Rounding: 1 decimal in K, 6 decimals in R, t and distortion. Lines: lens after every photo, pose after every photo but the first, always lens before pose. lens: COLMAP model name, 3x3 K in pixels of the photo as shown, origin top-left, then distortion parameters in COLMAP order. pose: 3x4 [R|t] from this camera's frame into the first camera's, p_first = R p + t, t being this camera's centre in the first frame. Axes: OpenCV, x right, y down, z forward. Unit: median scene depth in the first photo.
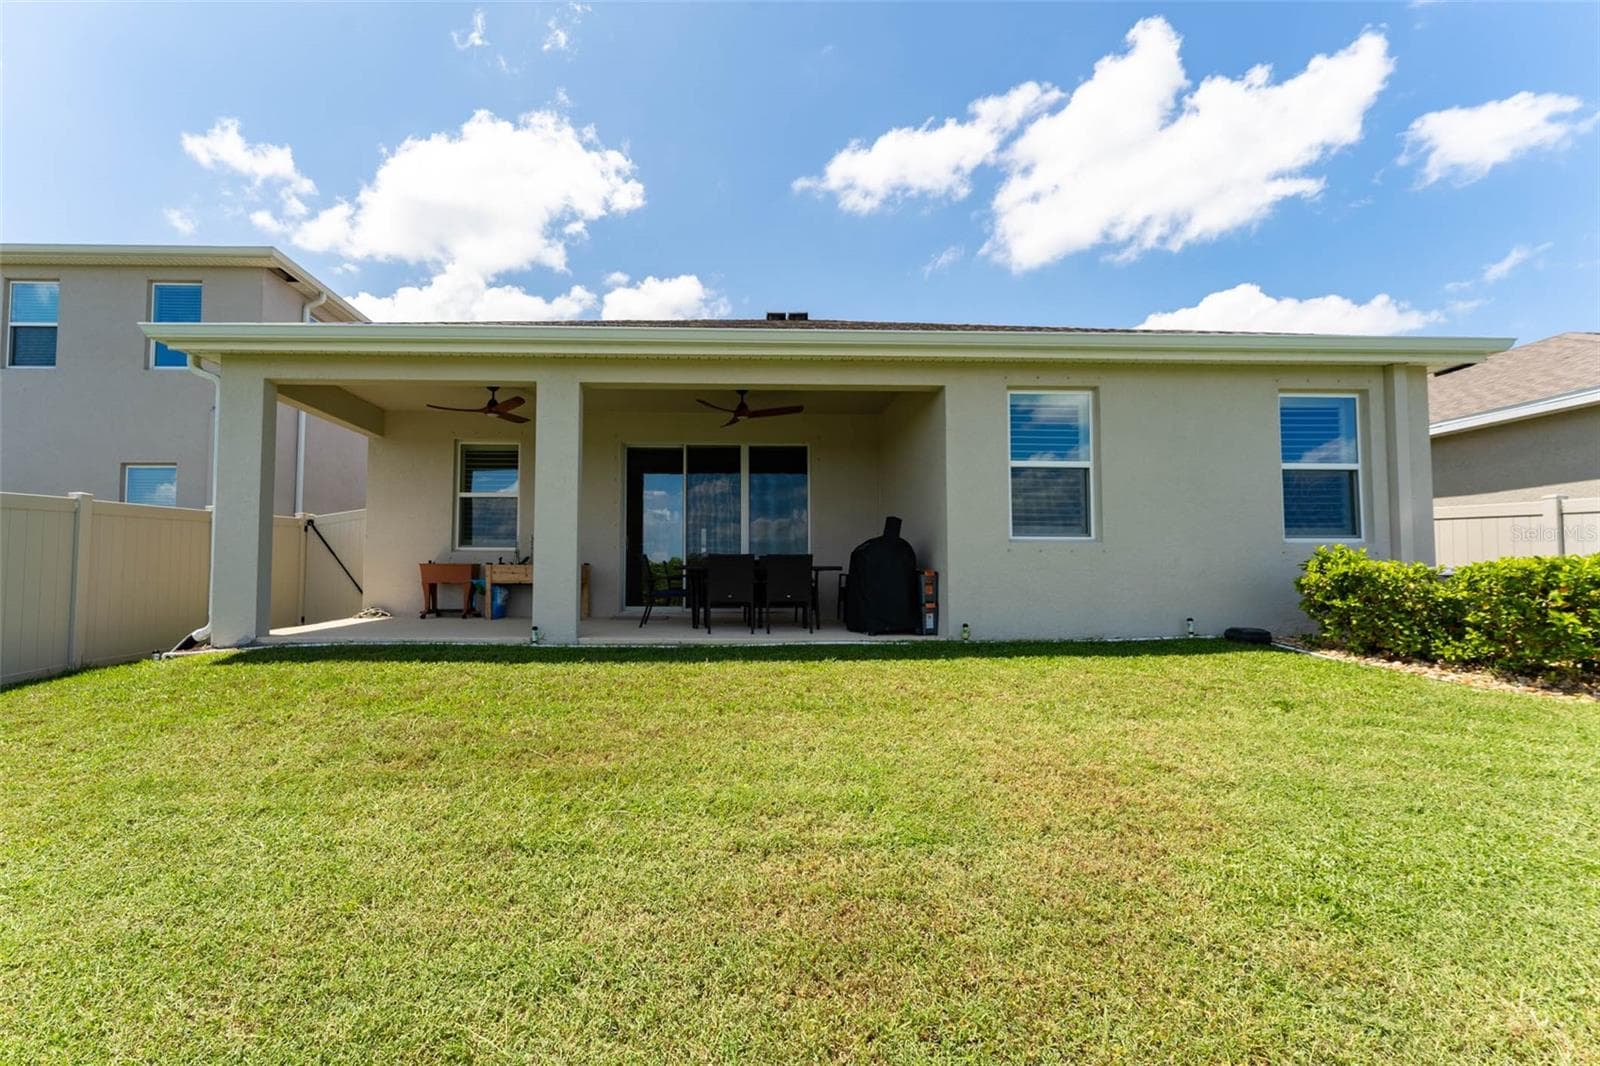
lens RADIAL K [[669.6, 0, 832.8], [0, 669.6, 537.0], [0, 0, 1]] dist [0.002409, 0.000091]
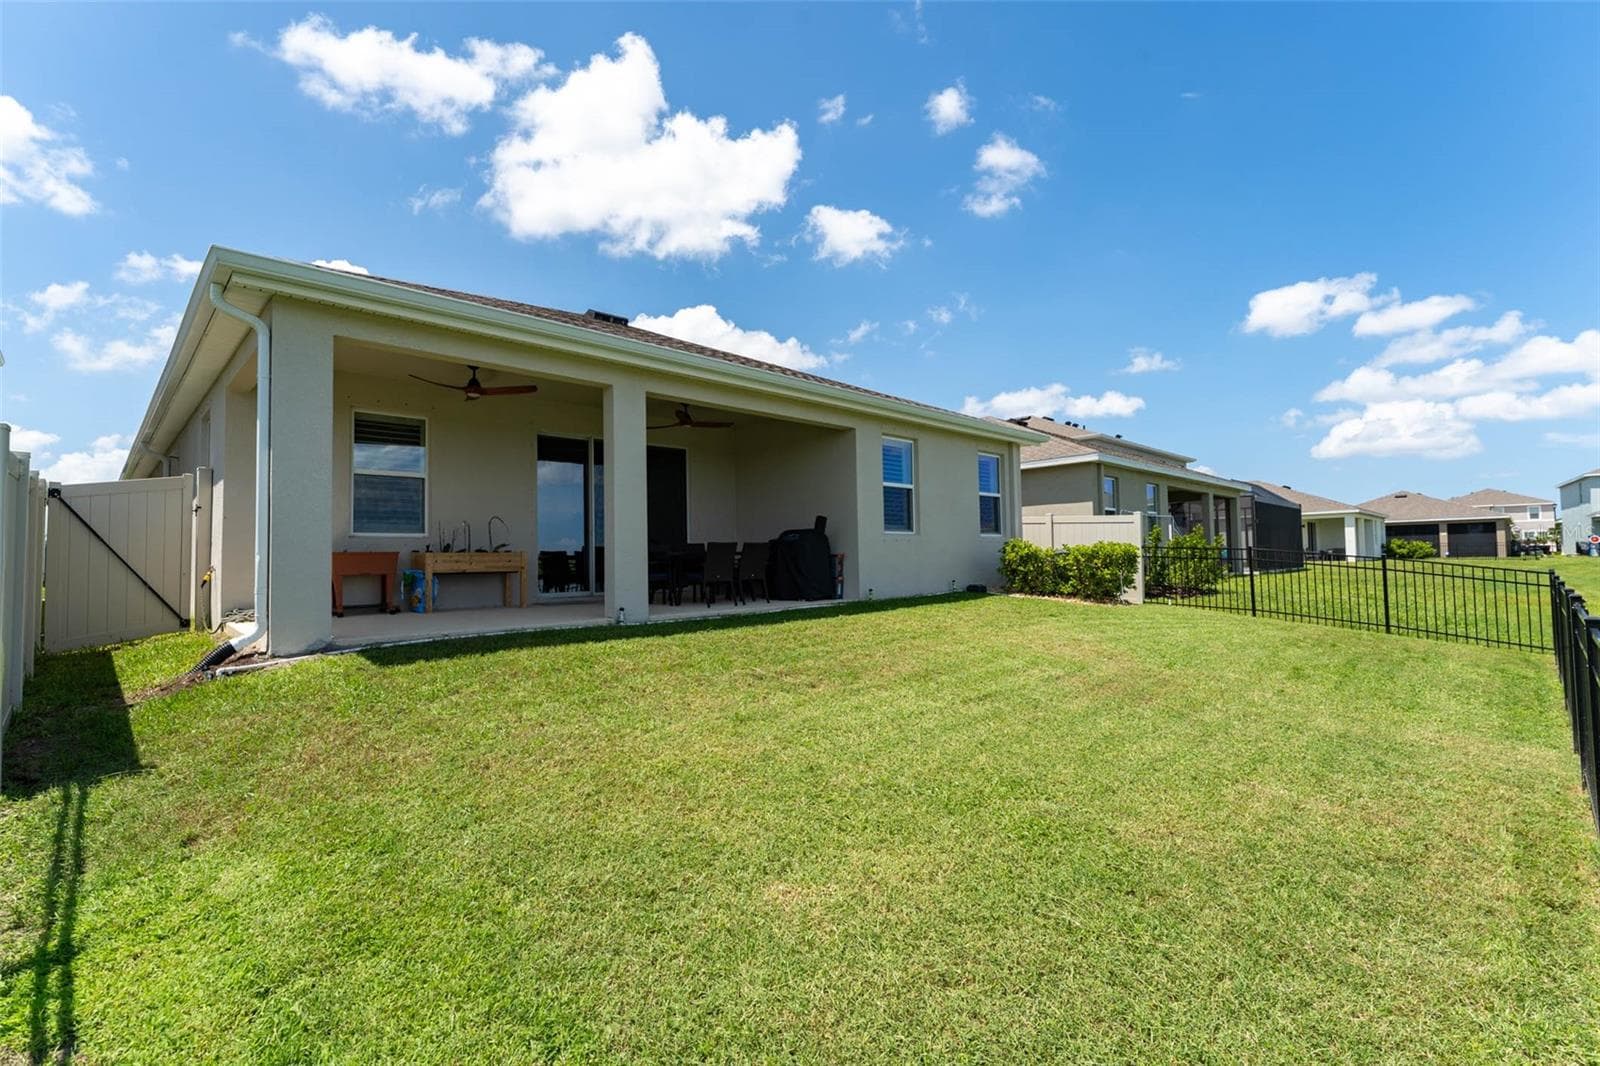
lens RADIAL K [[669.6, 0, 832.8], [0, 669.6, 537.0], [0, 0, 1]] dist [0.002409, 0.000091]
pose [[0.735301, 0.007005, 0.677705, -0.838813], [-0.022093, 0.999663, 0.013638, -0.006275], [-0.677381, -0.025001, 0.735208, -0.047271]]
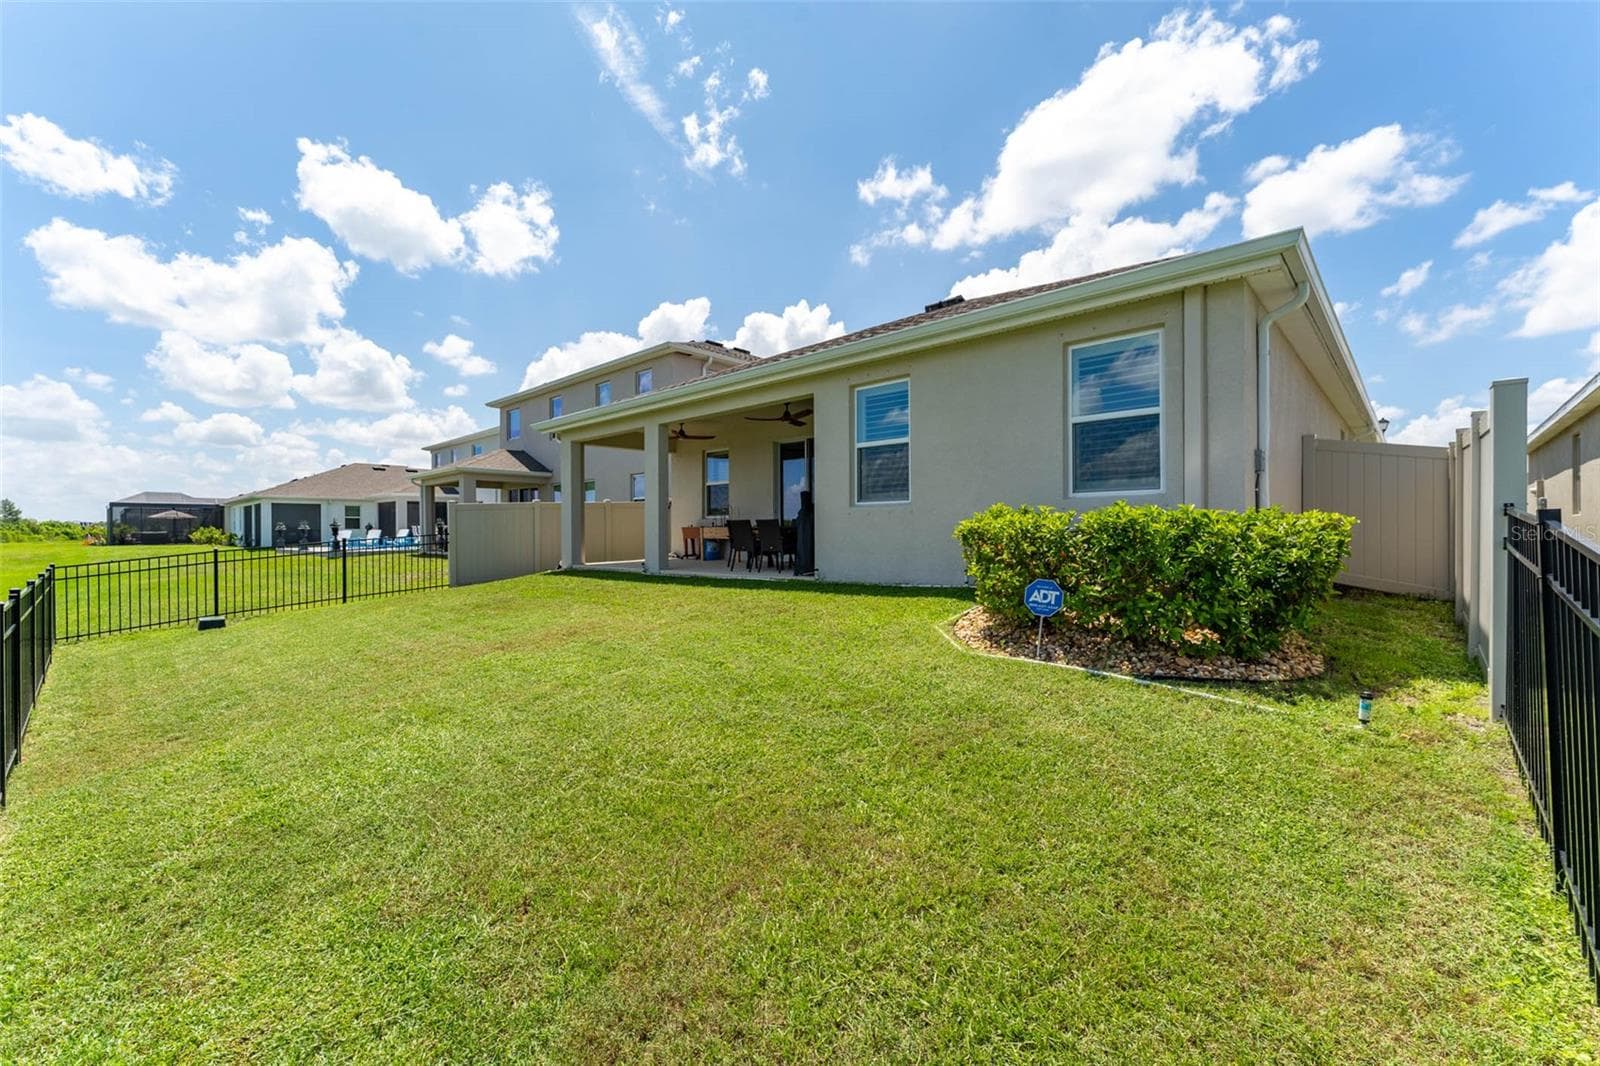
lens RADIAL K [[669.6, 0, 832.8], [0, 669.6, 537.0], [0, 0, 1]] dist [0.002409, 0.000091]
pose [[0.732055, -0.005135, -0.681226, 0.898478], [0.052910, 0.997380, 0.049340, -0.000622], [0.679188, -0.072163, 0.730408, 0.017381]]
